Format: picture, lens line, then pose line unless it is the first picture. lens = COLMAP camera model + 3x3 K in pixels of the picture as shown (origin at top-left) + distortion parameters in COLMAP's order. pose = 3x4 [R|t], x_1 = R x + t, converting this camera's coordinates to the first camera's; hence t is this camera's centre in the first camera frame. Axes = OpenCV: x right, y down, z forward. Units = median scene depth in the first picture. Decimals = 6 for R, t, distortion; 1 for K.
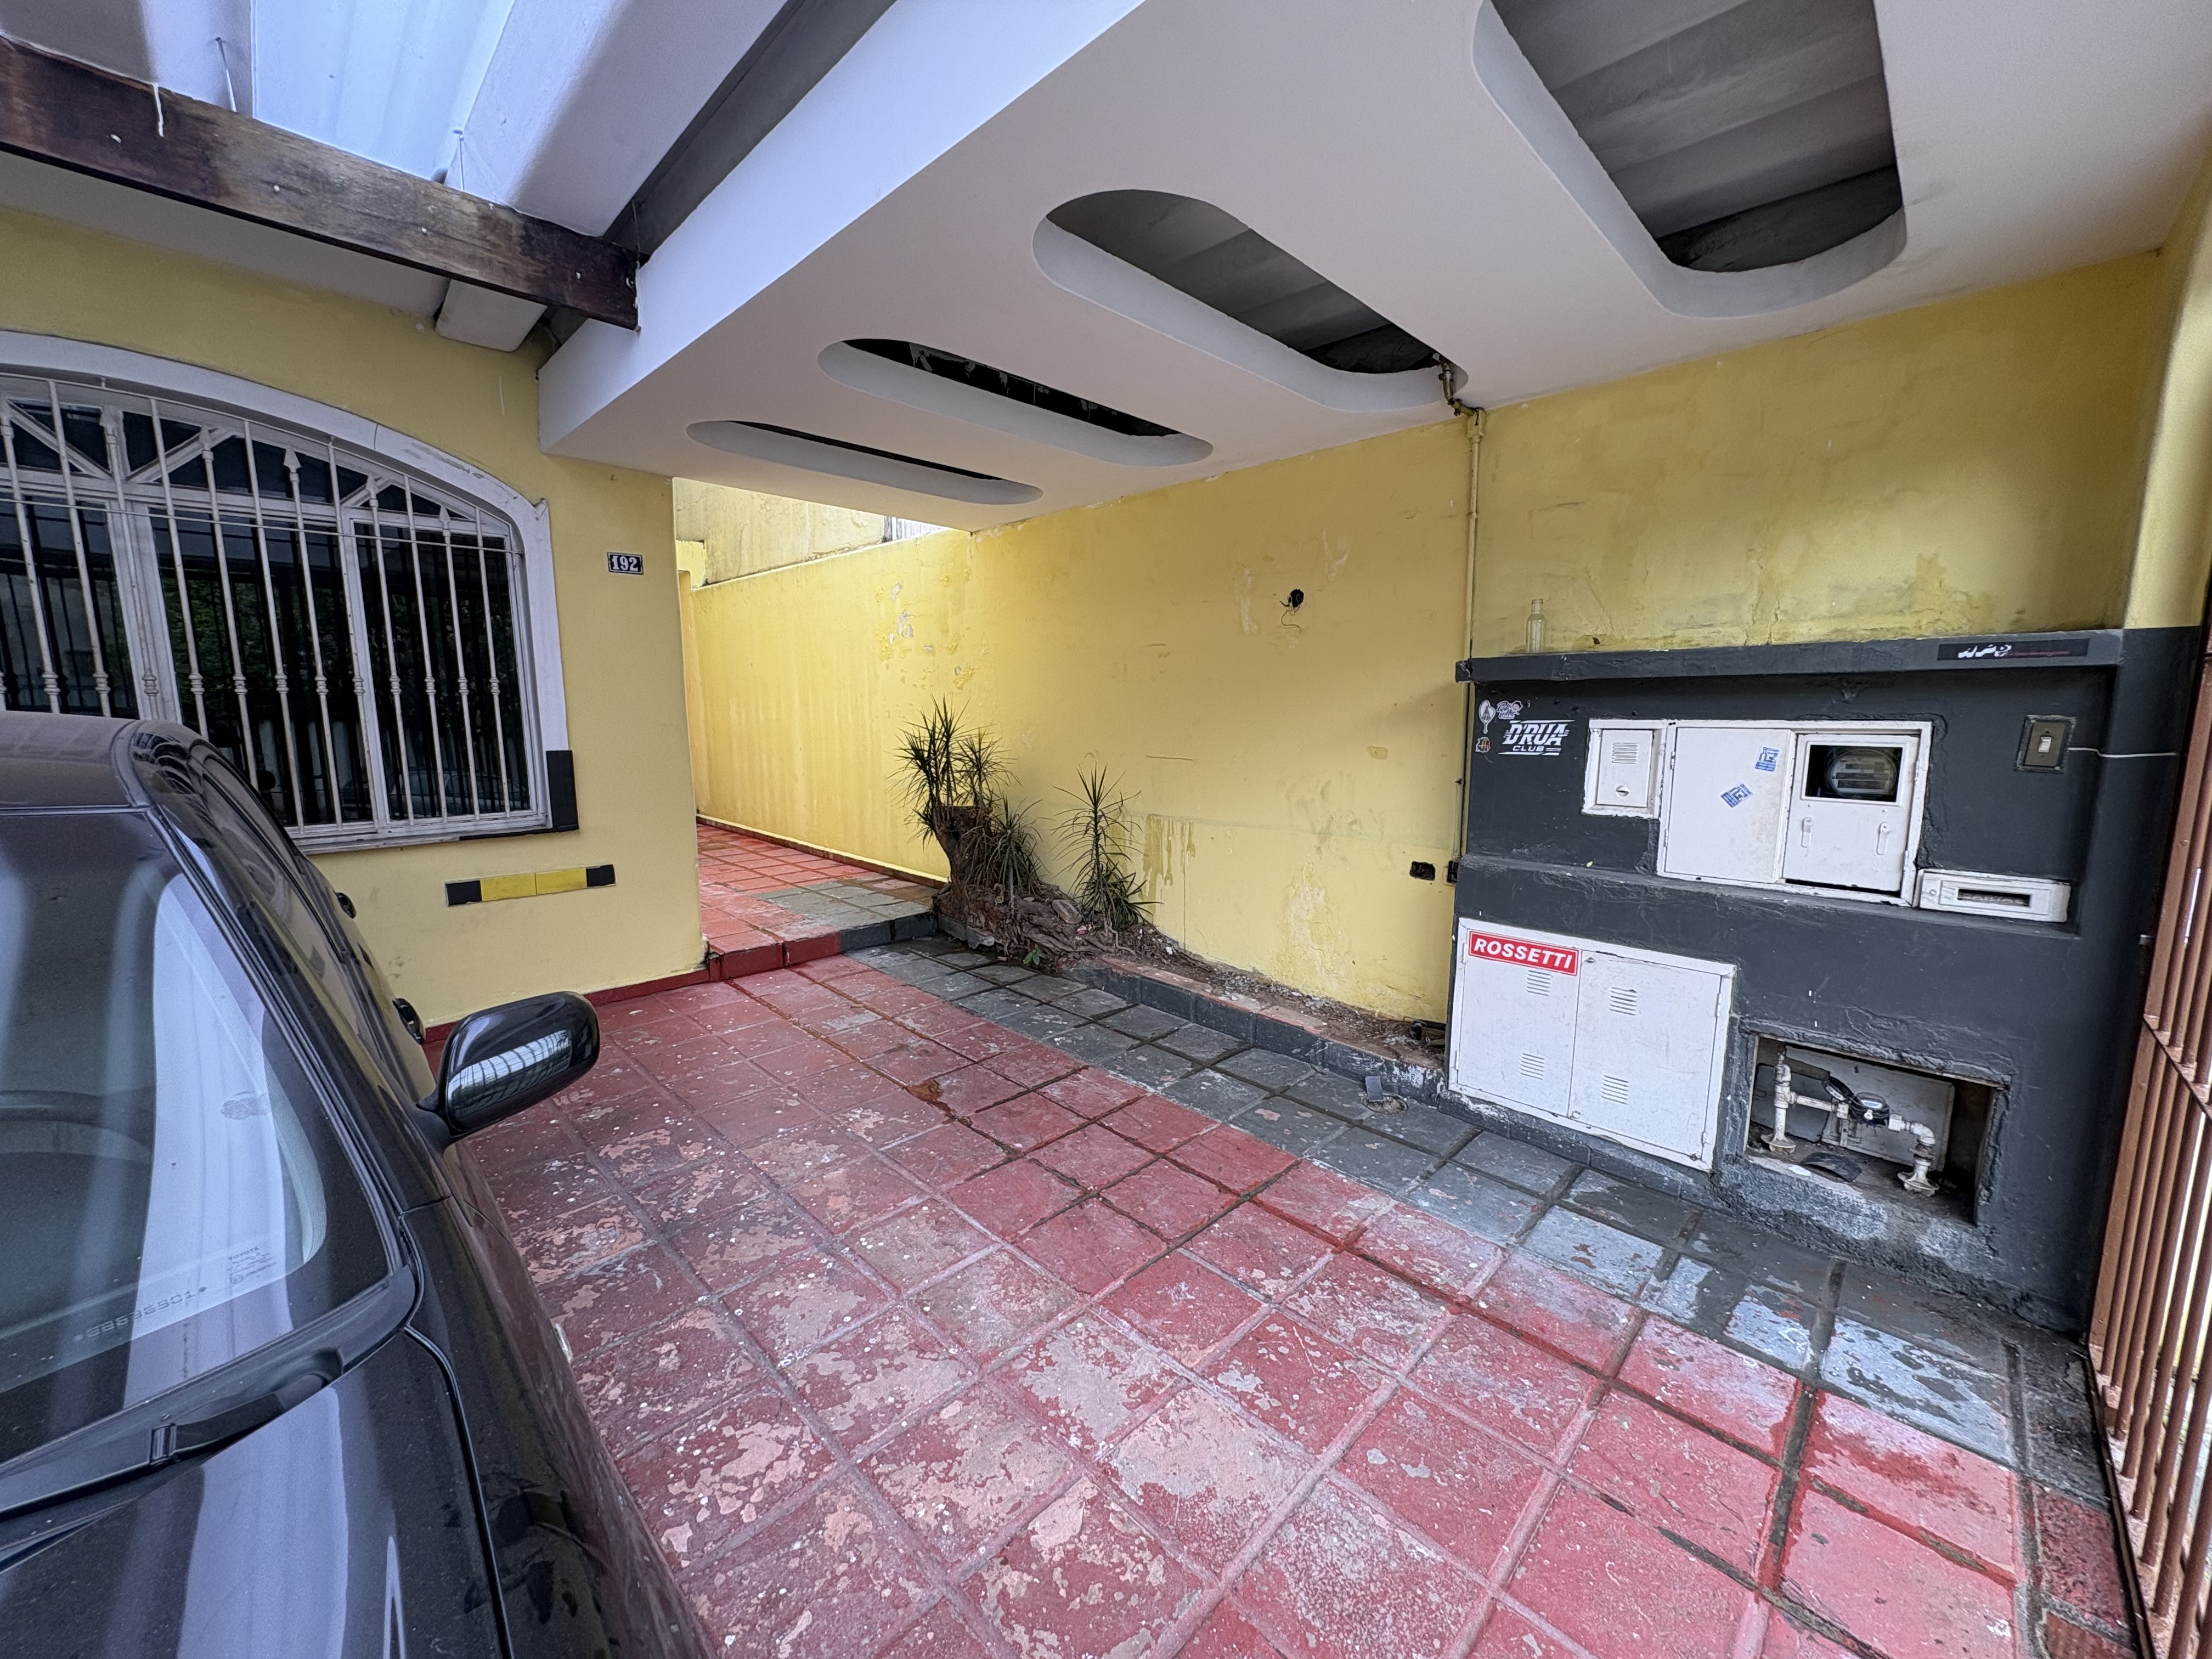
lens RADIAL K [[880.5, 0, 1106.0], [0, 880.5, 829.5], [0, 0, 1]] dist [0.000019, 0.000280]
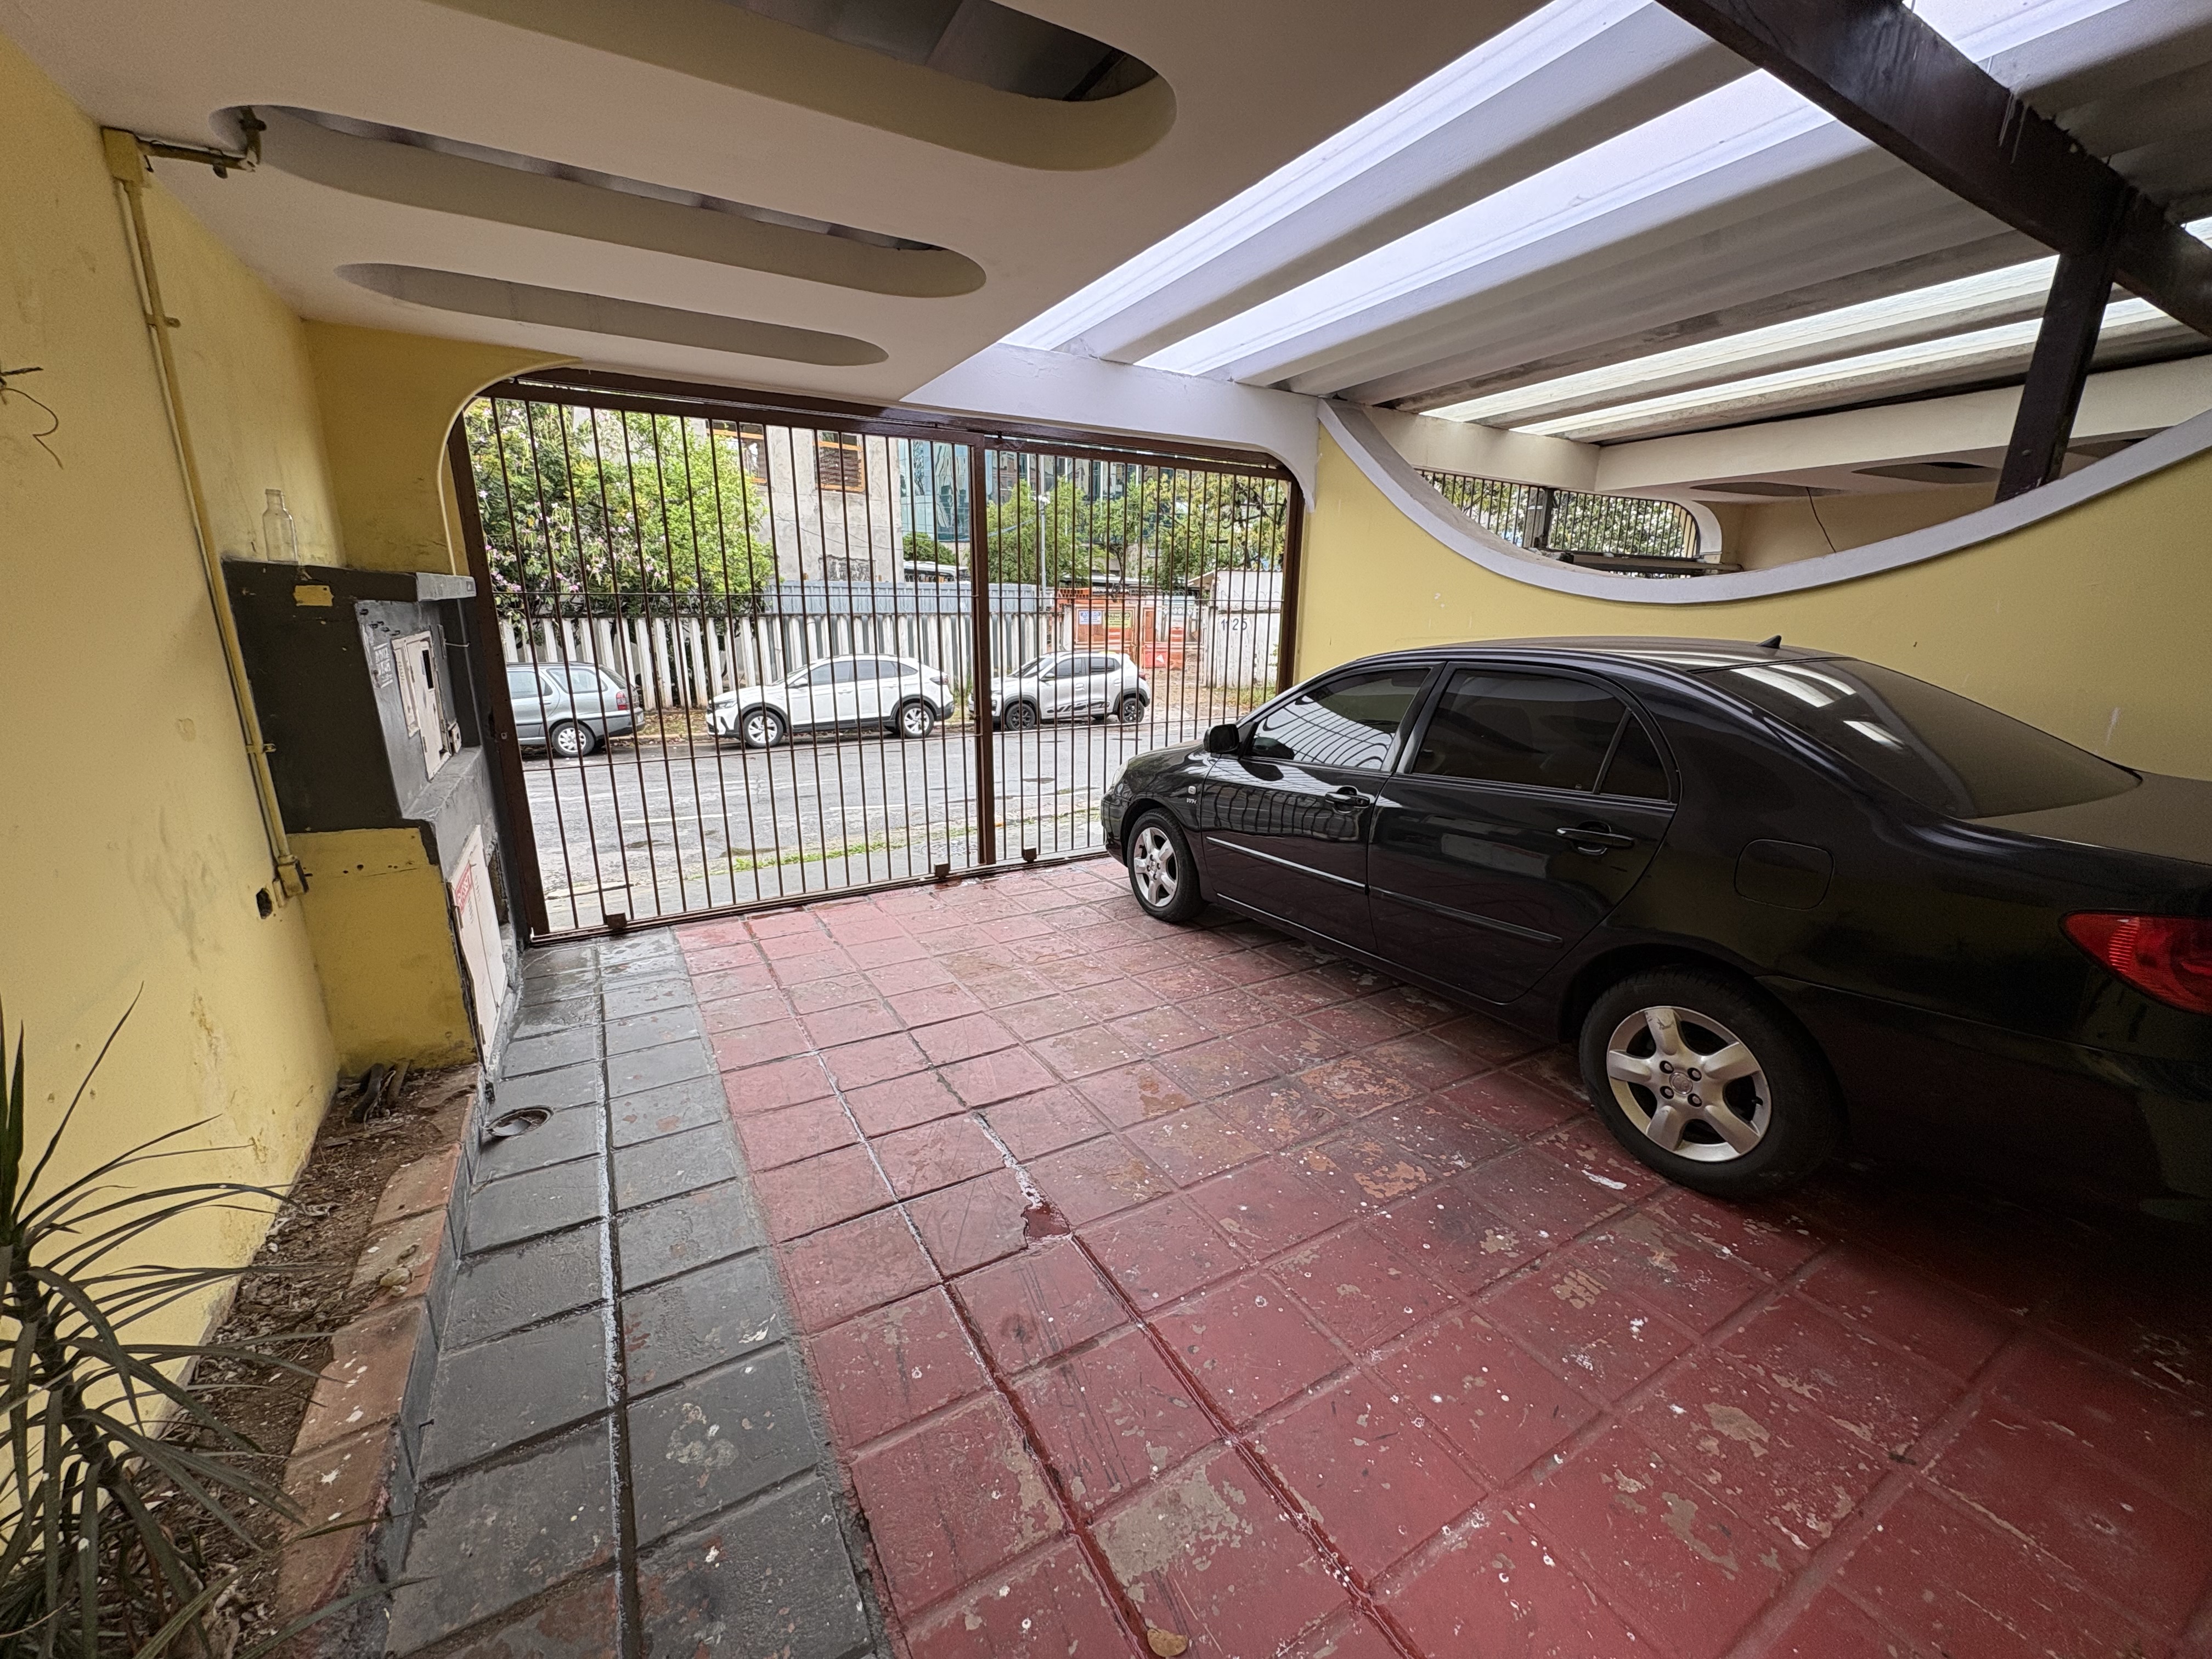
lens RADIAL K [[880.5, 0, 1106.0], [0, 880.5, 829.5], [0, 0, 1]] dist [0.000019, 0.000280]
pose [[-0.963987, -0.075188, 0.255098, -0.466109], [0.028756, 0.924112, 0.381038, -0.279140], [-0.264388, 0.374651, -0.888671, 1.714897]]
